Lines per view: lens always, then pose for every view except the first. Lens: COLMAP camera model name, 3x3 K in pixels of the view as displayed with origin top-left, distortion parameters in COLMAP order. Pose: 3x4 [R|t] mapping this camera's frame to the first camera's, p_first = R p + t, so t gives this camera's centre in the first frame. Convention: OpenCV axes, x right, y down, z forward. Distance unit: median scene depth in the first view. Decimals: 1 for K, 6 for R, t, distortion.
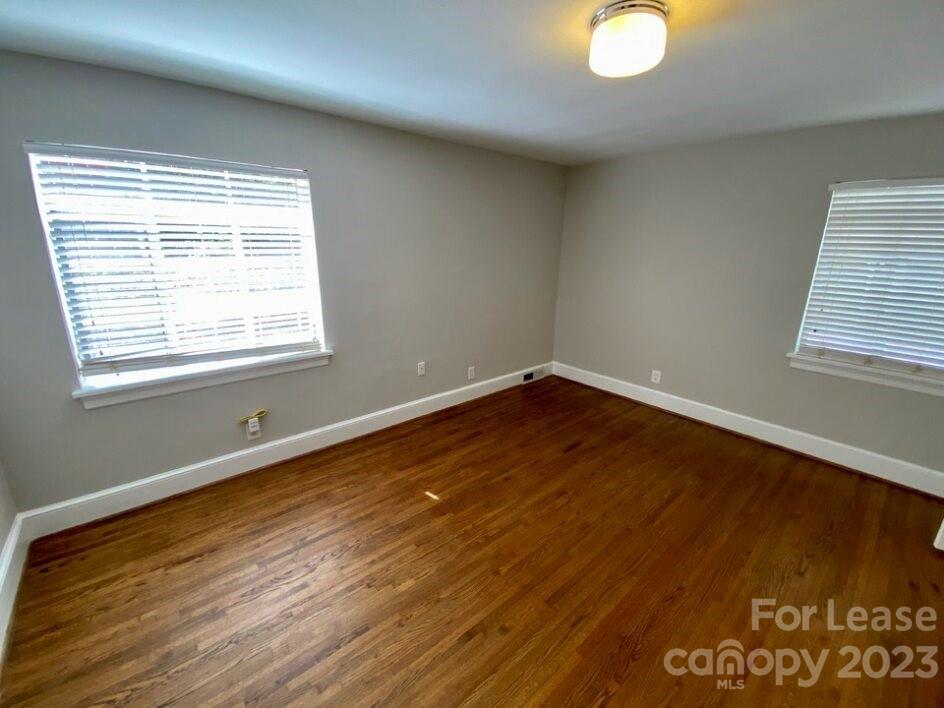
lens RADIAL K [[379.9, 0, 472.0], [0, 379.9, 354.0], [0, 0, 1]] dist [-0.000523, -0.012000]
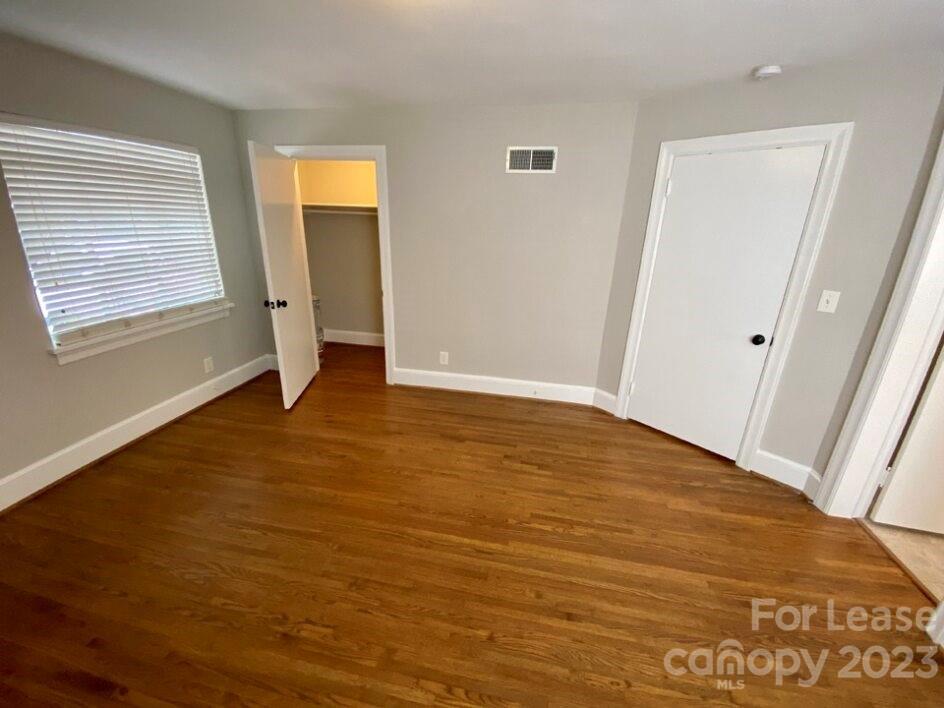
lens RADIAL K [[379.9, 0, 472.0], [0, 379.9, 354.0], [0, 0, 1]] dist [-0.000523, -0.012000]
pose [[-0.622338, -0.294934, 0.725058, -0.311216], [0.174723, 0.850583, 0.495964, -0.335443], [-0.762999, 0.435342, -0.477819, 1.150200]]
